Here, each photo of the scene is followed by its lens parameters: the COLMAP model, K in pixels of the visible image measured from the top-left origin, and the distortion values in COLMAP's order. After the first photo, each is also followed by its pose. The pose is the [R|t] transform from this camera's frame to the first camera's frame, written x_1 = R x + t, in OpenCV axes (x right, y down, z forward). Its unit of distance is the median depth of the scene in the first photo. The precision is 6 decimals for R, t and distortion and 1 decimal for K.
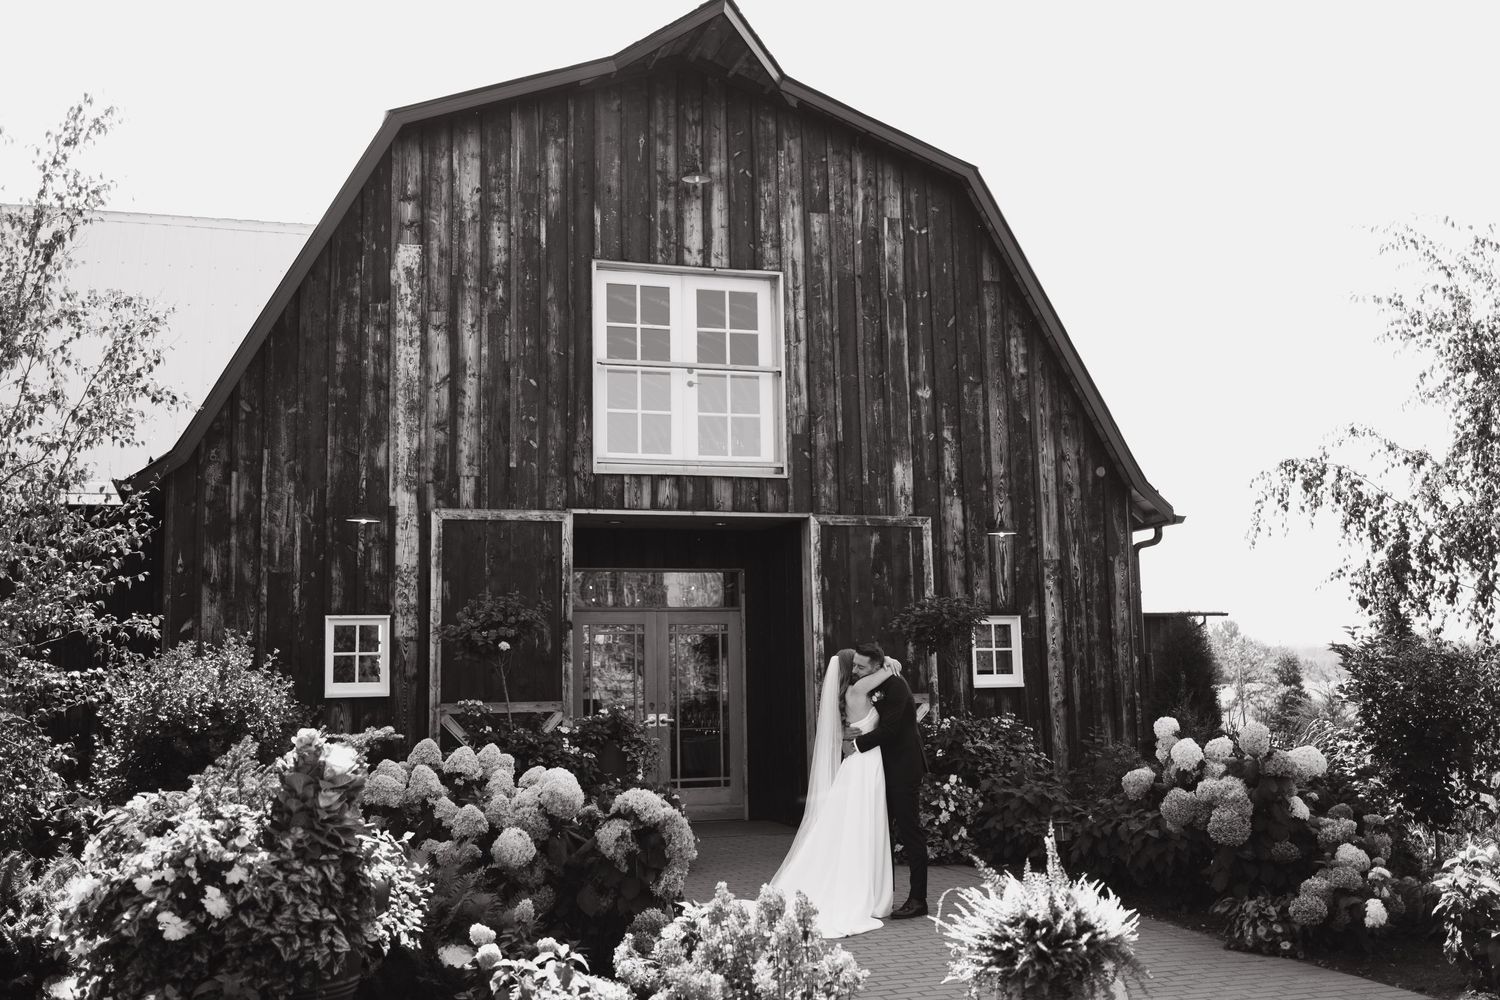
lens RADIAL K [[1529.1, 0, 750.0], [0, 1529.1, 500.0], [0, 0, 1]] dist [0.007929, 0.003208]
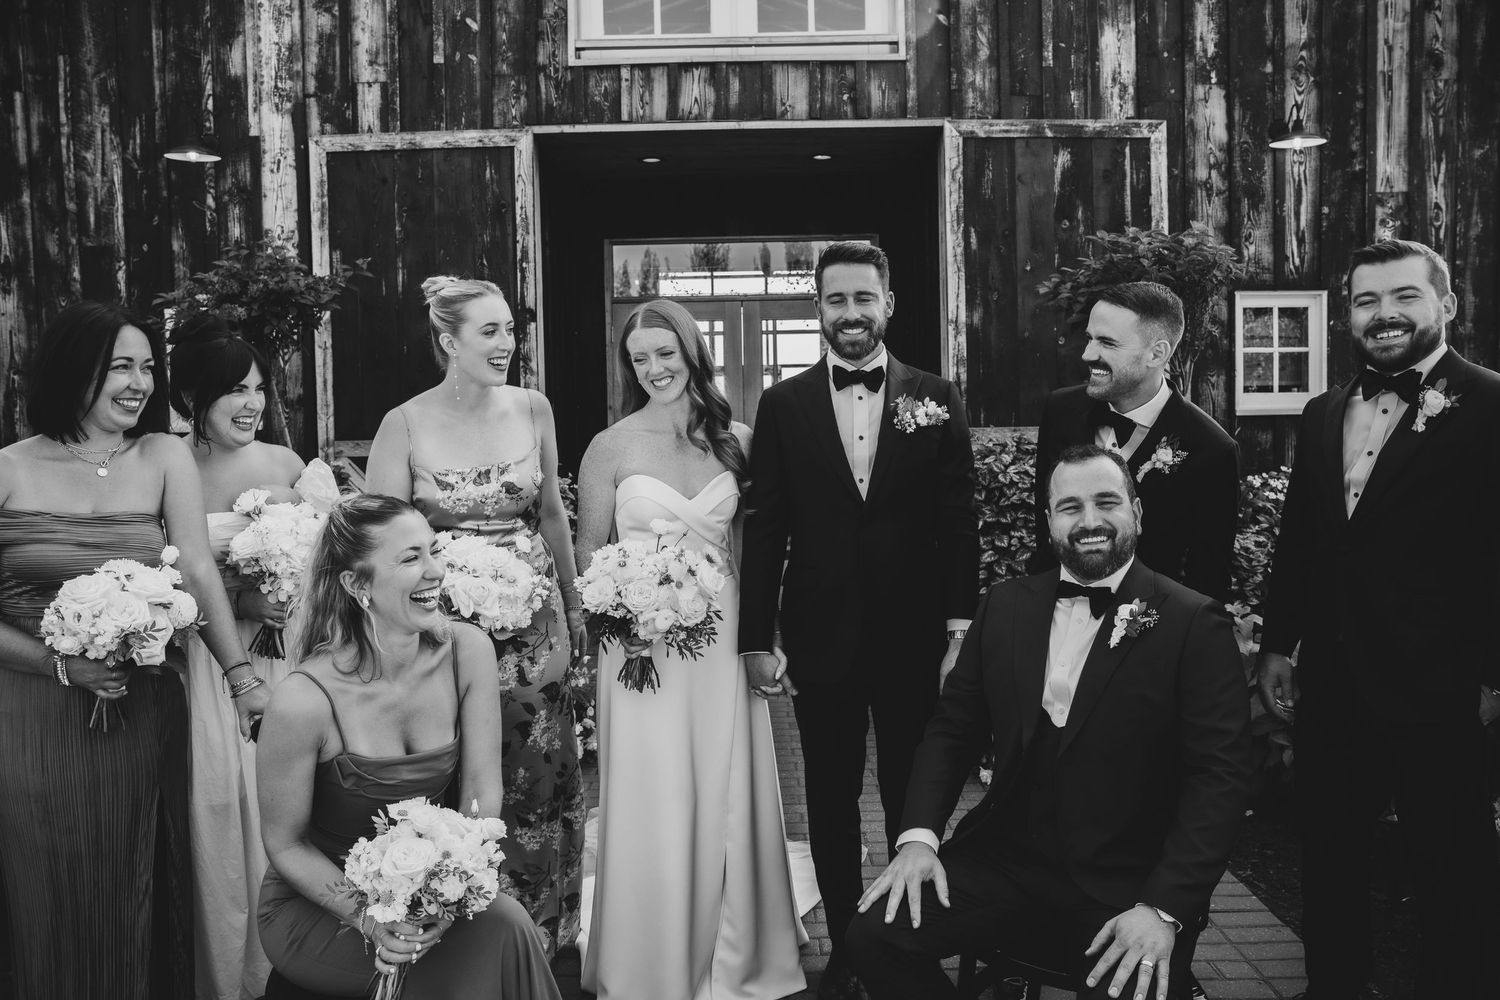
lens RADIAL K [[1175.9, 0, 750.0], [0, 1175.9, 500.0], [0, 0, 1]] dist [-0.138002, 0.155332]
pose [[0.955997, 0.019669, -0.292715, 0.102241], [0.037663, 0.981265, 0.188944, 0.066748], [0.290948, -0.191654, 0.937346, 0.547089]]
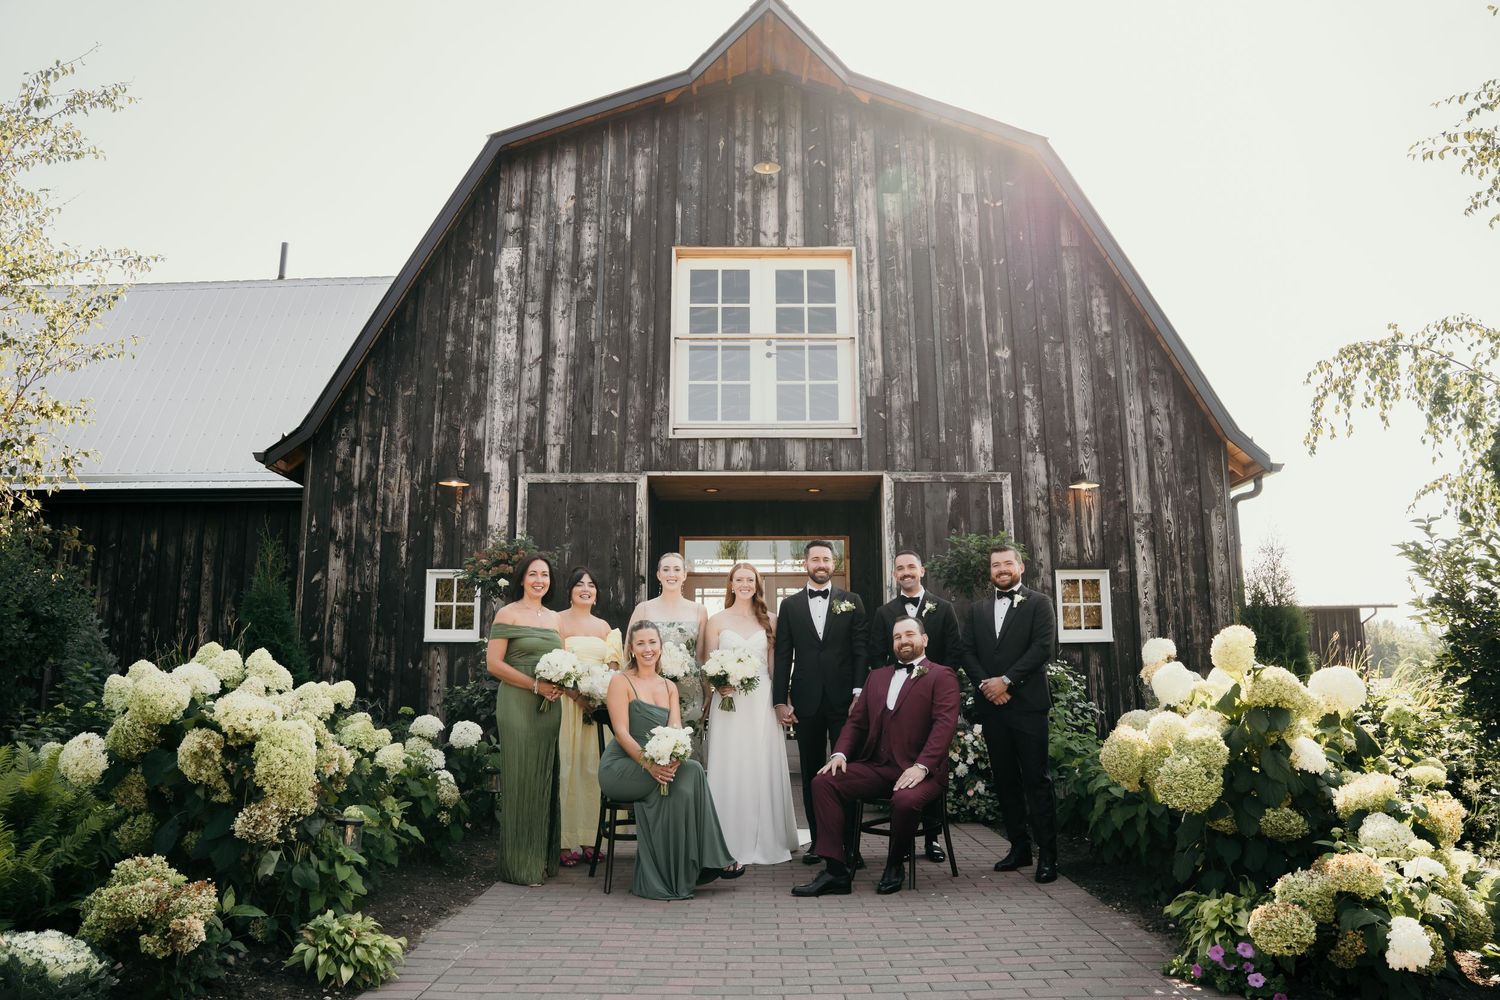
lens RADIAL K [[1043.7, 0, 750.0], [0, 1043.7, 500.0], [0, 0, 1]] dist [-0.177417, 0.137232]
pose [[0.954146, -0.038478, -0.296859, 0.162342], [0.021266, 0.997911, -0.060996, 0.069715], [0.298586, 0.051886, 0.952971, 0.320638]]
